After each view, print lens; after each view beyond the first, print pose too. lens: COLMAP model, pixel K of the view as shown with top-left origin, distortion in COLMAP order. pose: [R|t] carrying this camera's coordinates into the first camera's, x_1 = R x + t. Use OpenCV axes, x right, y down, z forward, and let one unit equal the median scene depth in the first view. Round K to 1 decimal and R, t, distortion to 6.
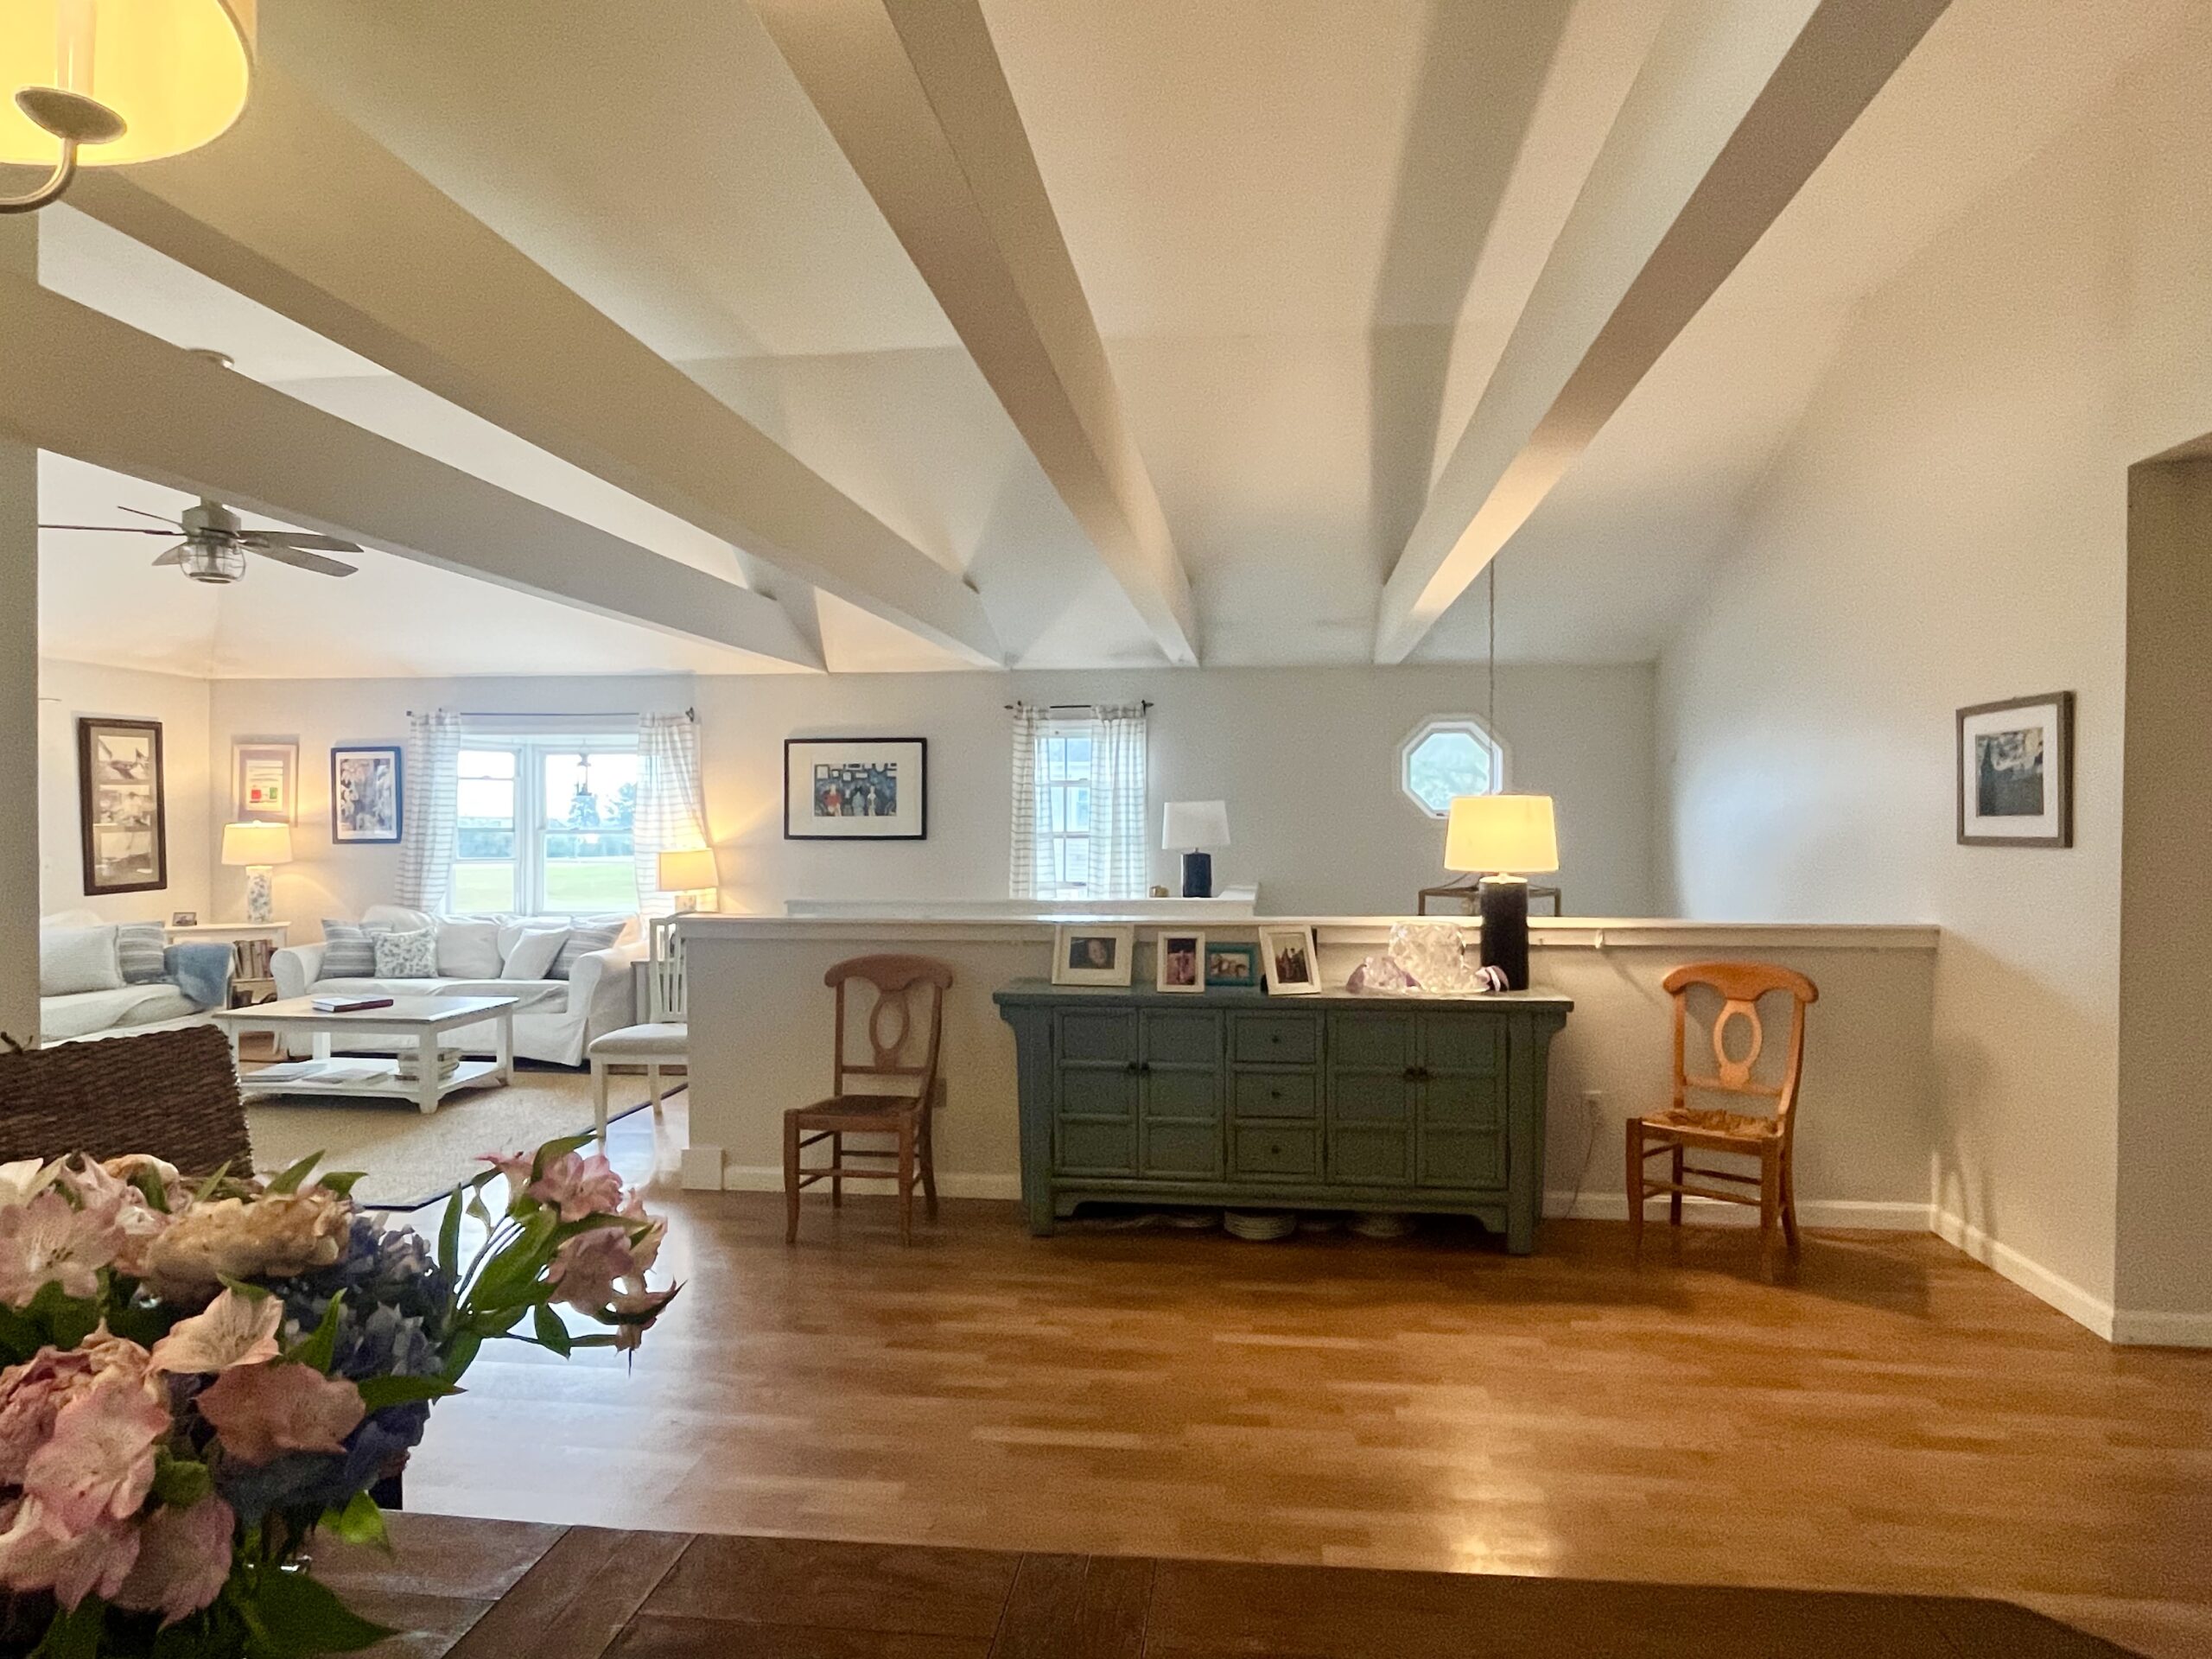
lens RADIAL K [[1216.3, 0, 1119.5], [0, 1216.3, 831.7], [0, 0, 1]] dist [0.020851, -0.001871]
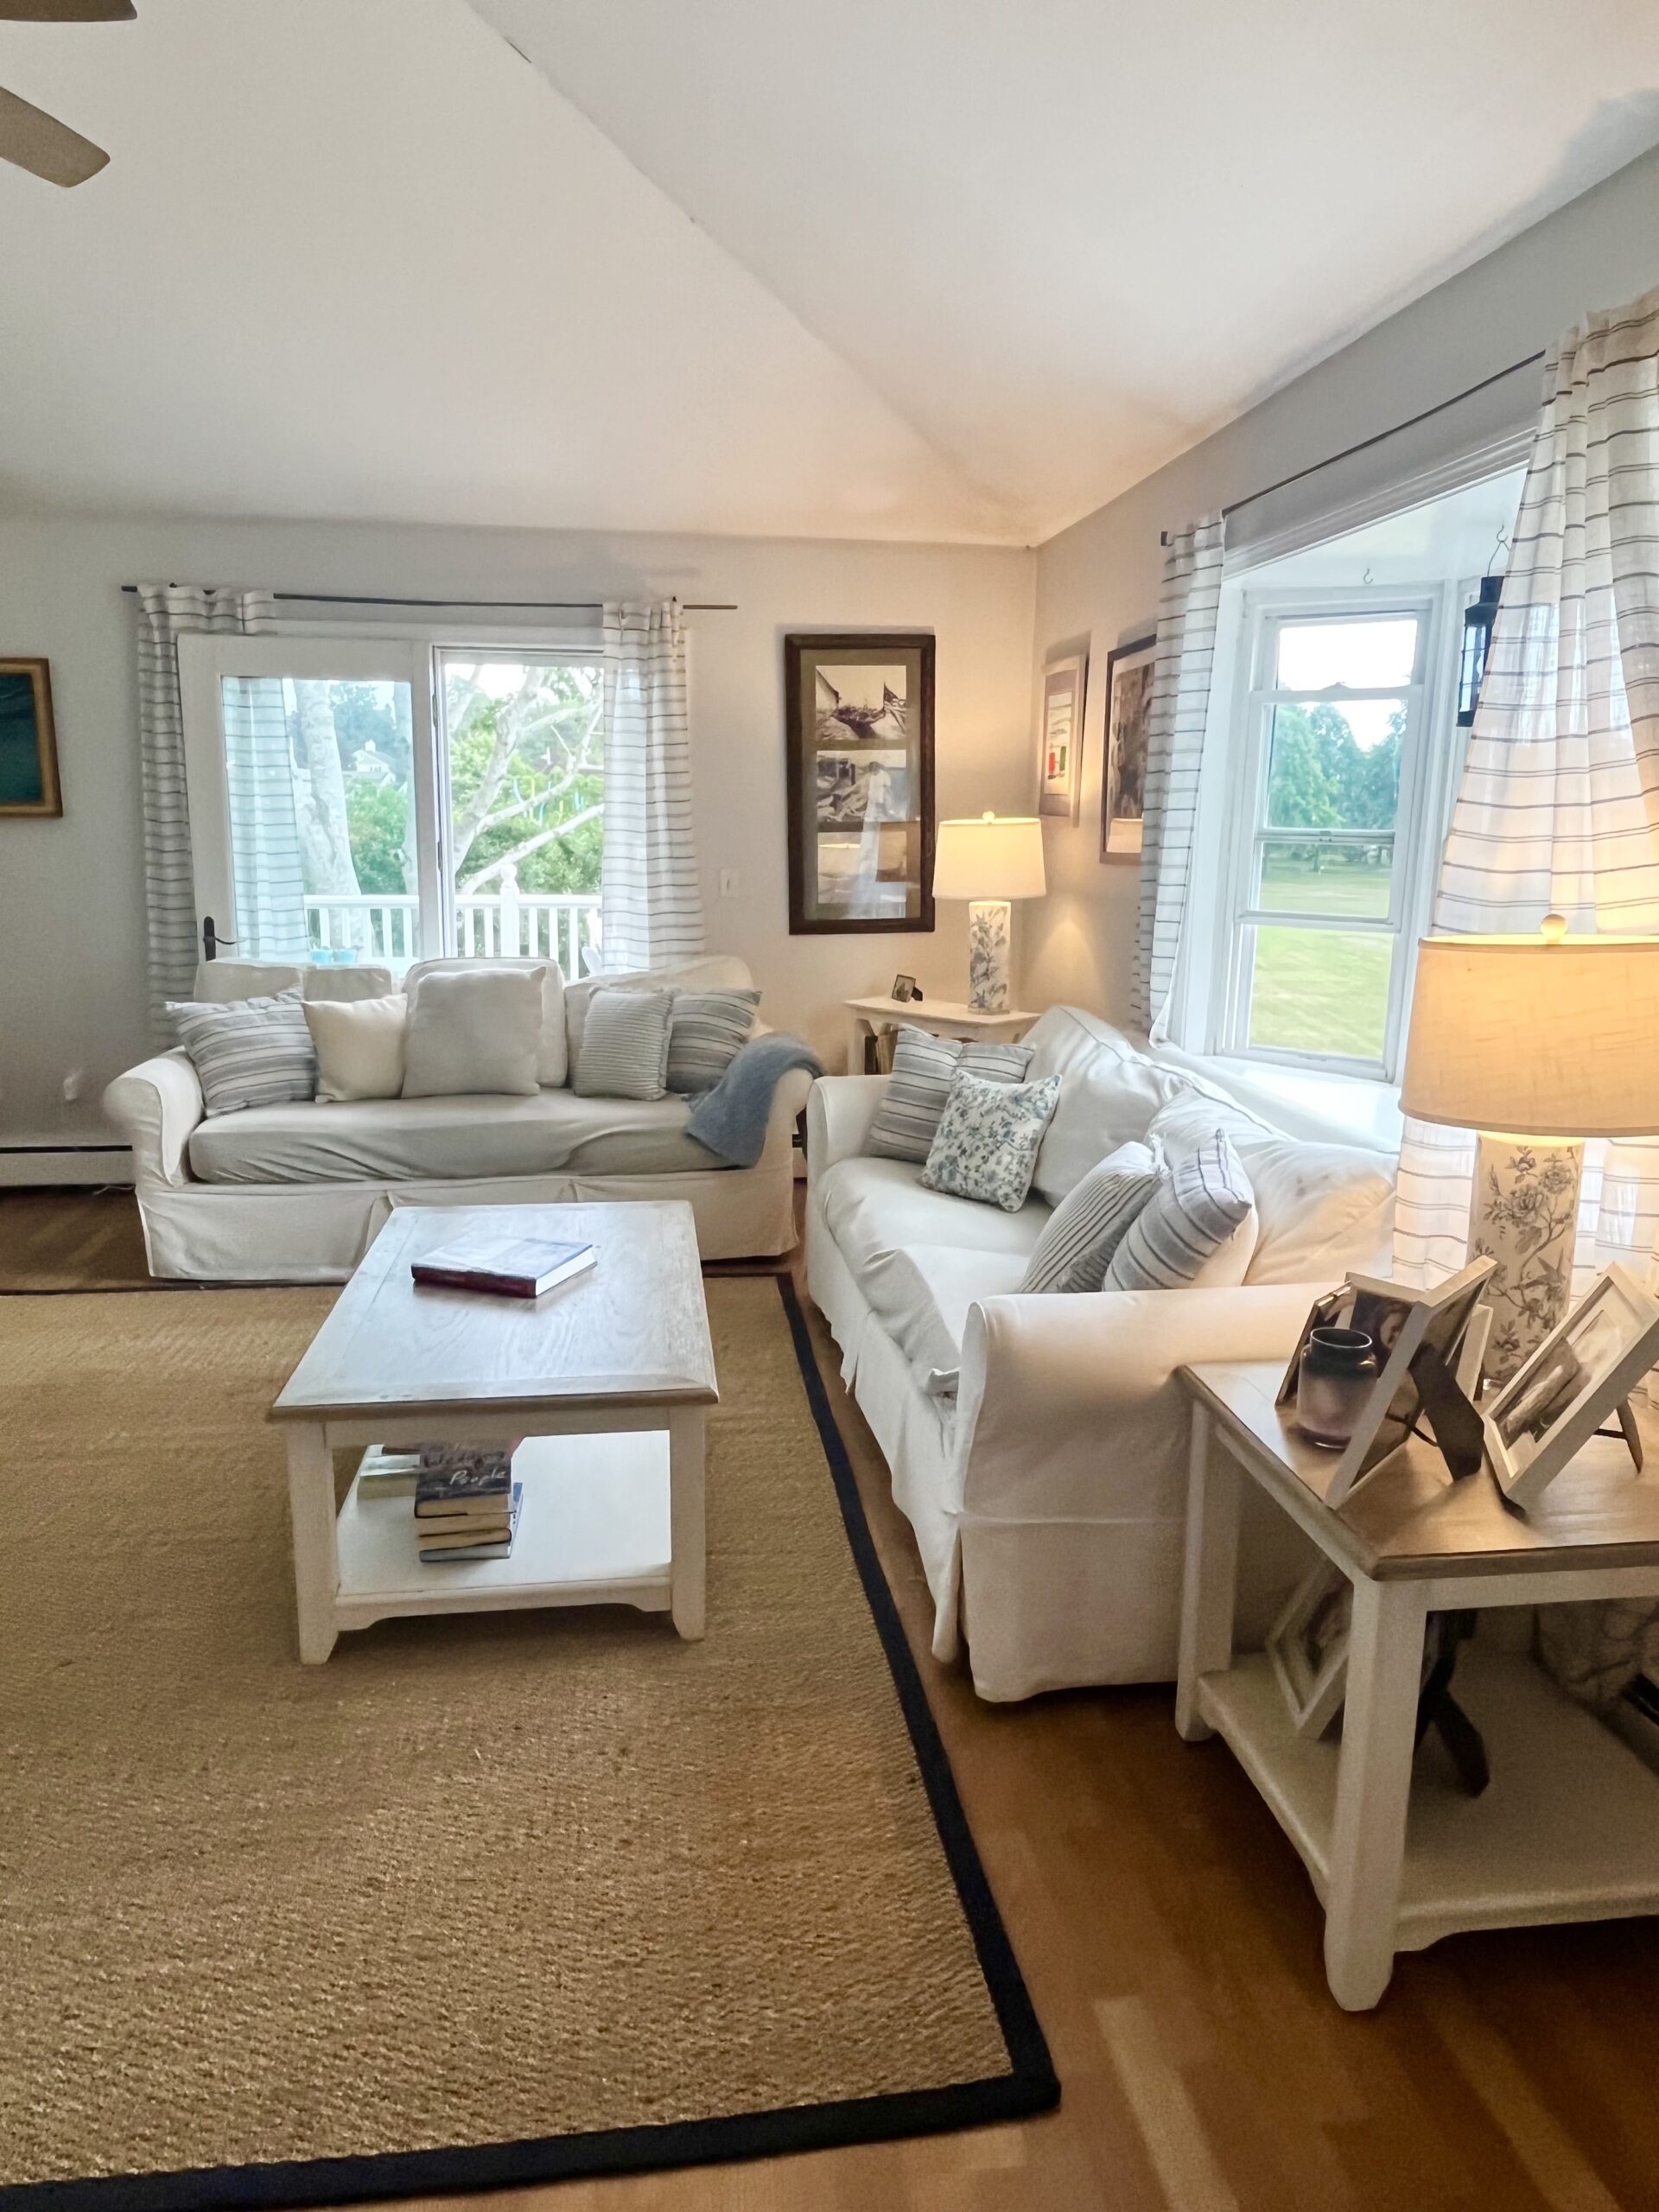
lens RADIAL K [[1414.8, 0, 827.5], [0, 1414.8, 1112.2], [0, 0, 1]] dist [-0.006464, -0.004483]
pose [[0.260058, 0.180892, -0.948498, -0.141546], [-0.018937, 0.983062, 0.182292, 0.008935], [0.965407, -0.029445, 0.259079, 0.799835]]
